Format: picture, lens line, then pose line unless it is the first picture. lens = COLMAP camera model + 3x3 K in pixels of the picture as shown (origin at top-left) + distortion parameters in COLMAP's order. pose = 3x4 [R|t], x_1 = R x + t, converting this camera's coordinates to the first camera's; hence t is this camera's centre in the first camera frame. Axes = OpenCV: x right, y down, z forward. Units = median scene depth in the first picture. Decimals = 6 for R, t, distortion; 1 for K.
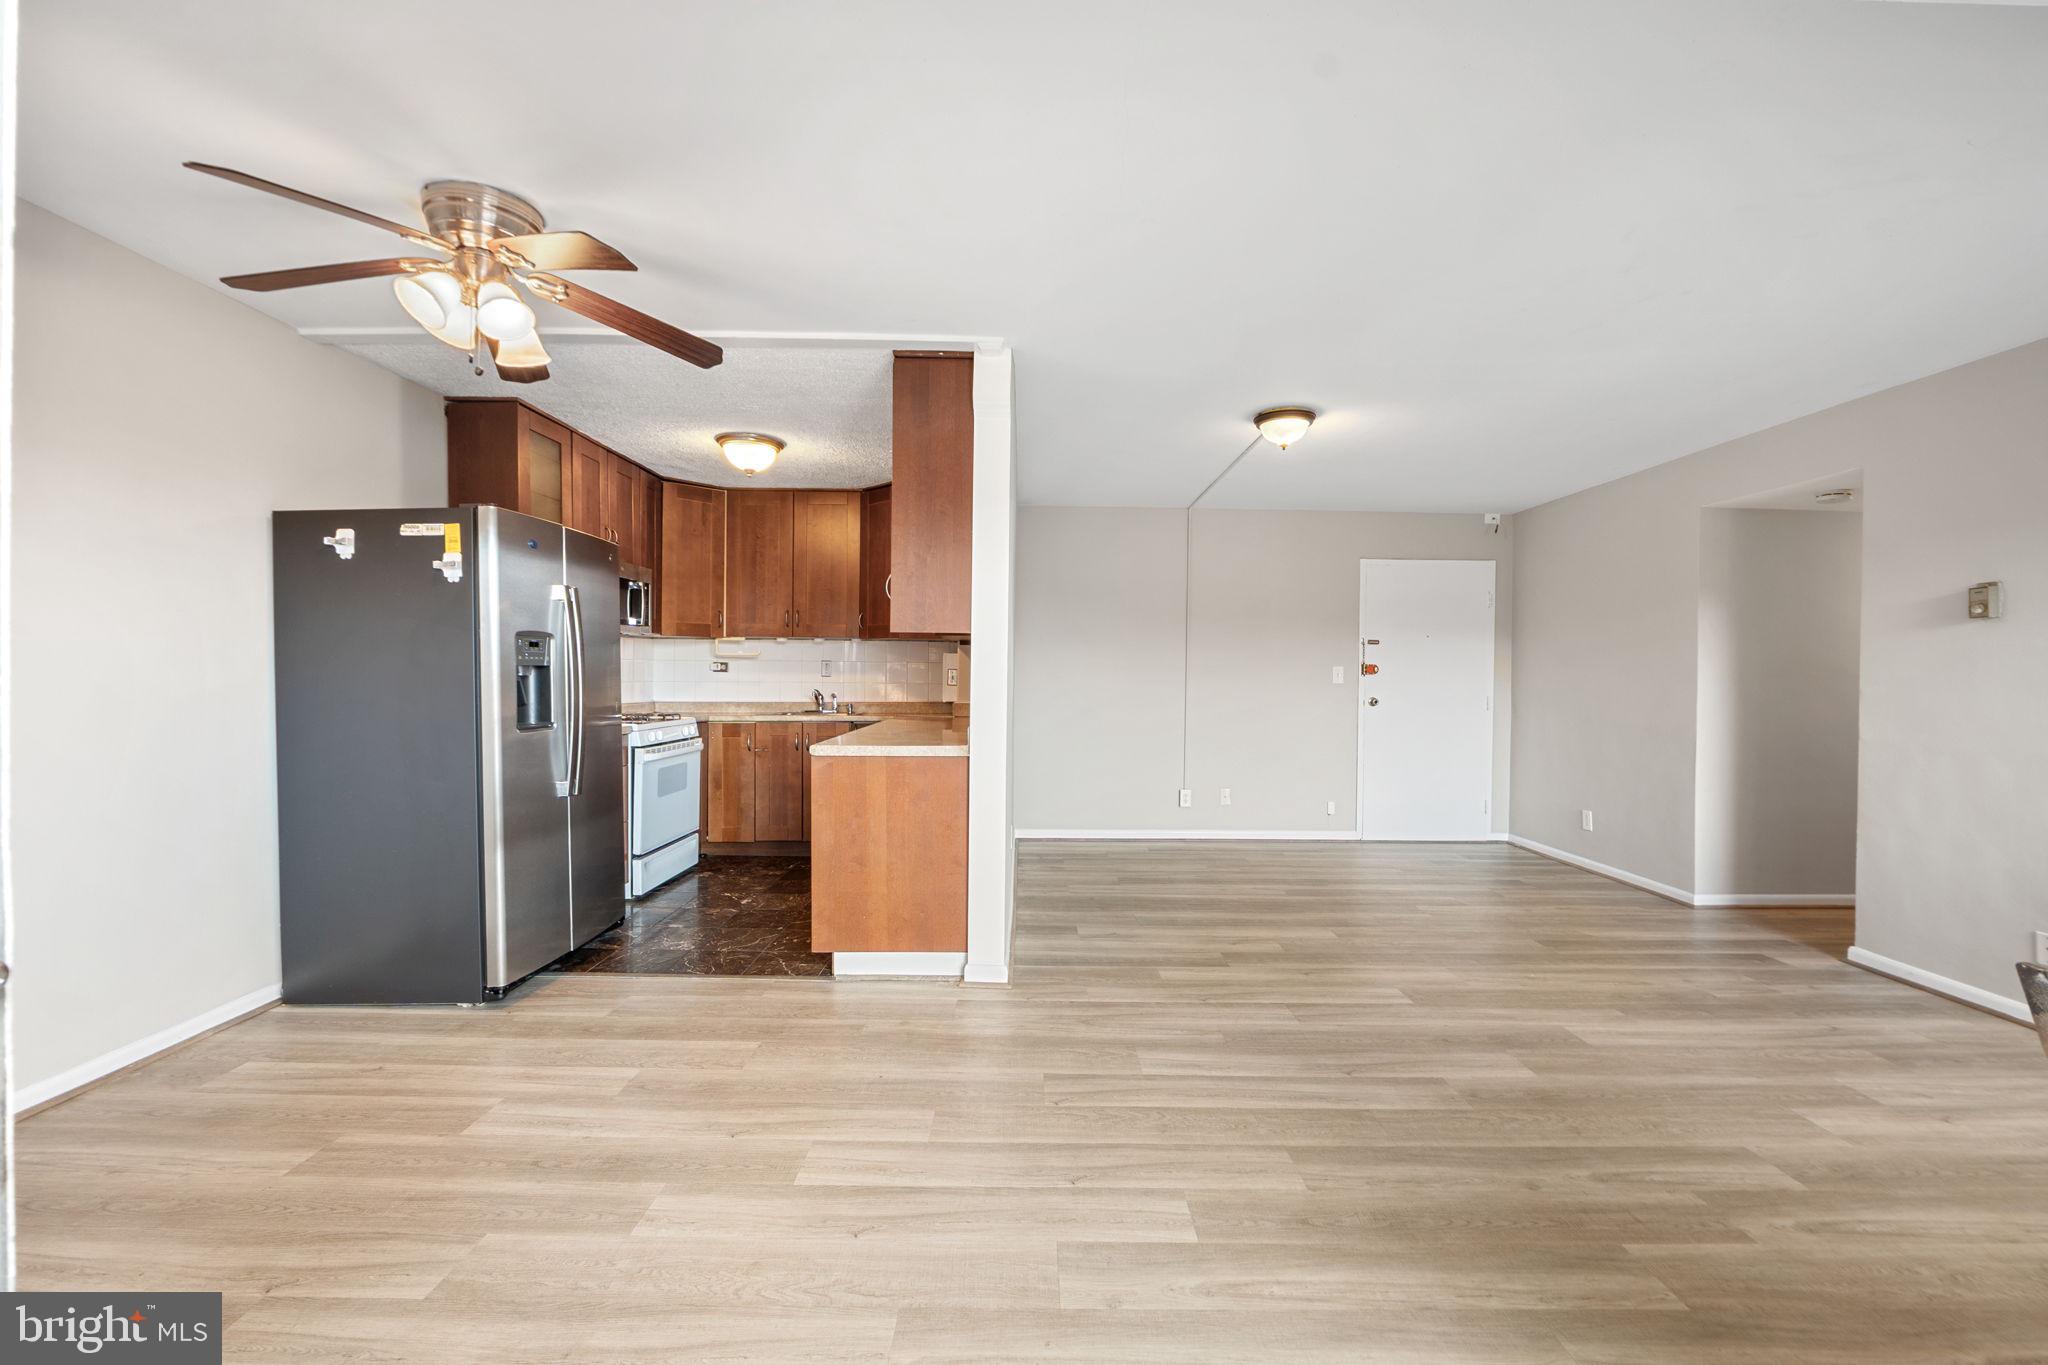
lens RADIAL K [[846.5, 0, 1035.0], [0, 846.5, 679.0], [0, 0, 1]] dist [-0.008248, 0.000110]
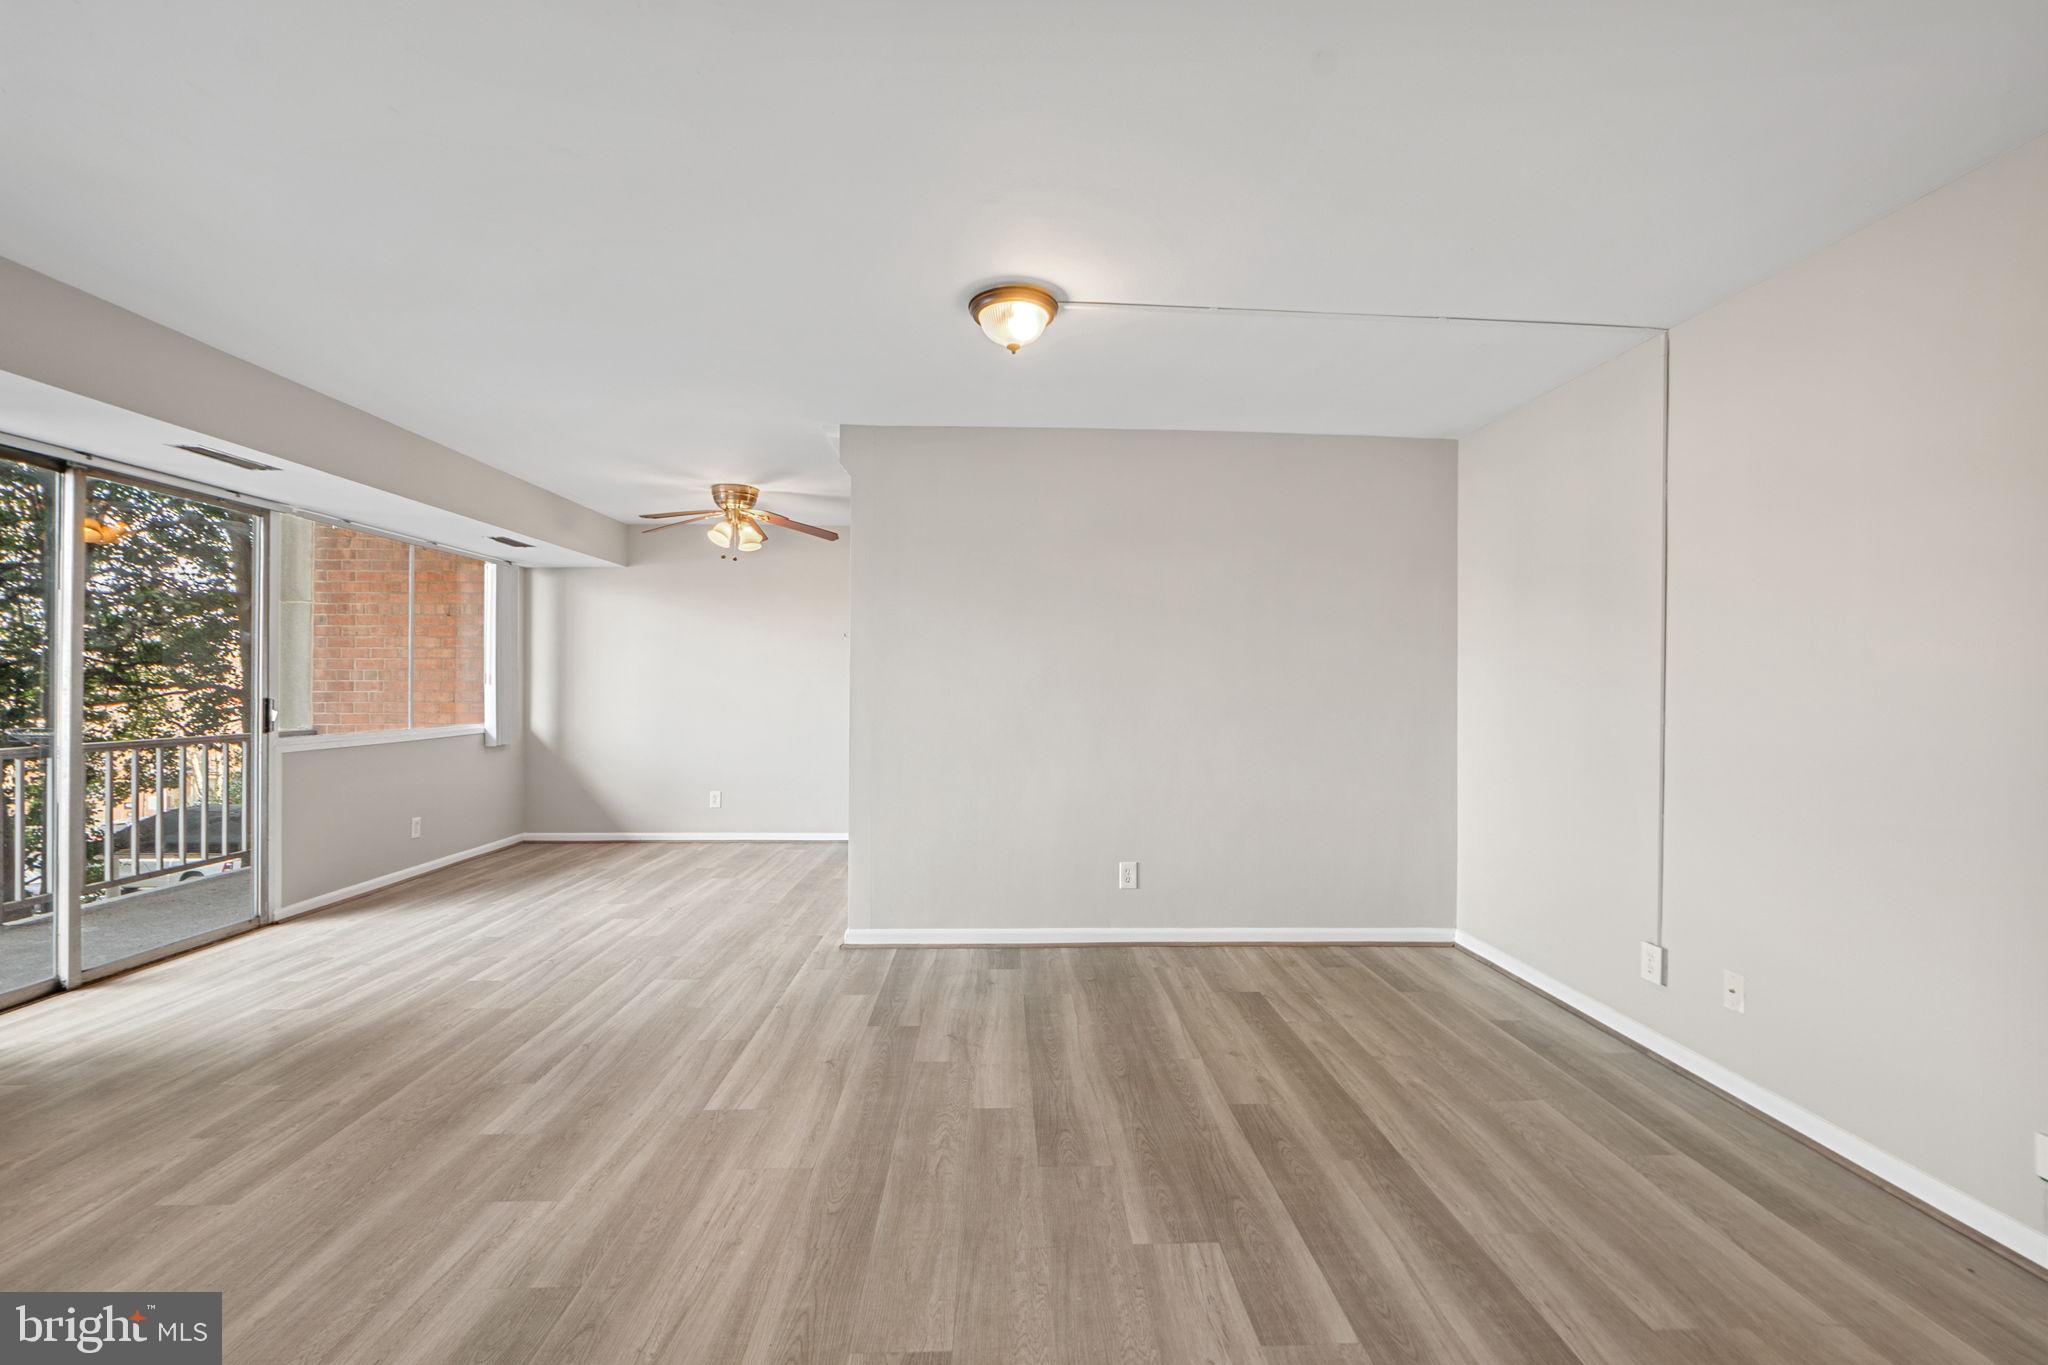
lens RADIAL K [[850.1, 0, 1026.4], [0, 850.1, 691.2], [0, 0, 1]] dist [-0.009134, 0.000108]
pose [[0.023372, -0.003081, -0.999722, 1.160877], [-0.011216, 0.999932, -0.003344, -0.001555], [0.999664, 0.011291, 0.023336, 1.197036]]
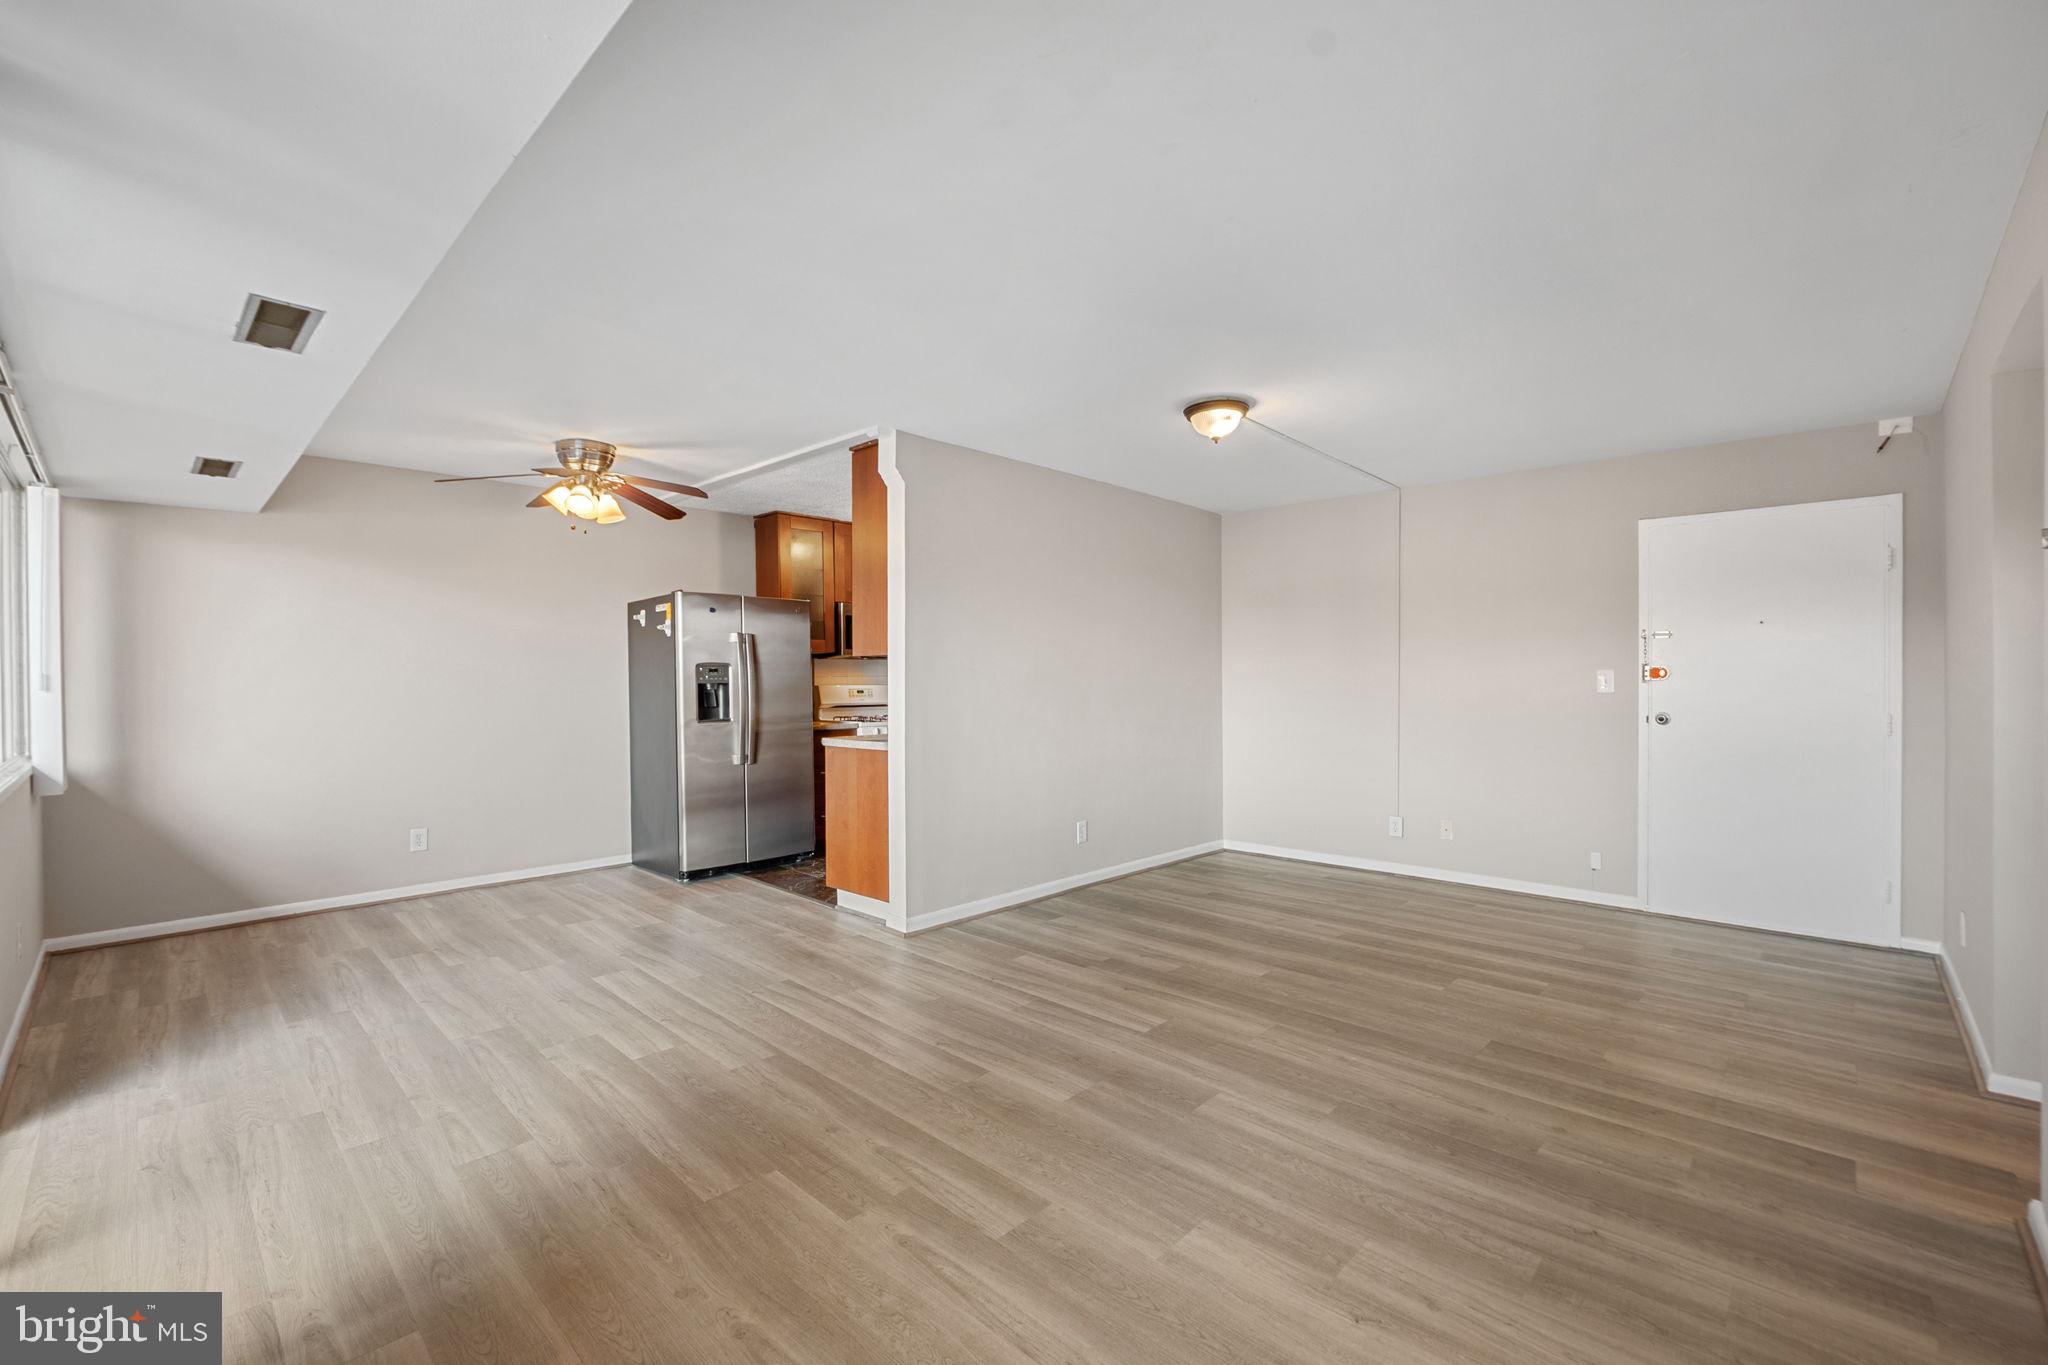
lens RADIAL K [[870.7, 0, 1030.8], [0, 870.7, 677.7], [0, 0, 1]] dist [-0.005573, -0.000134]
pose [[0.716207, -0.013166, -0.697763, 0.980178], [0.006023, 0.999901, -0.012684, -0.001659], [0.697861, 0.004882, 0.716216, 0.199055]]
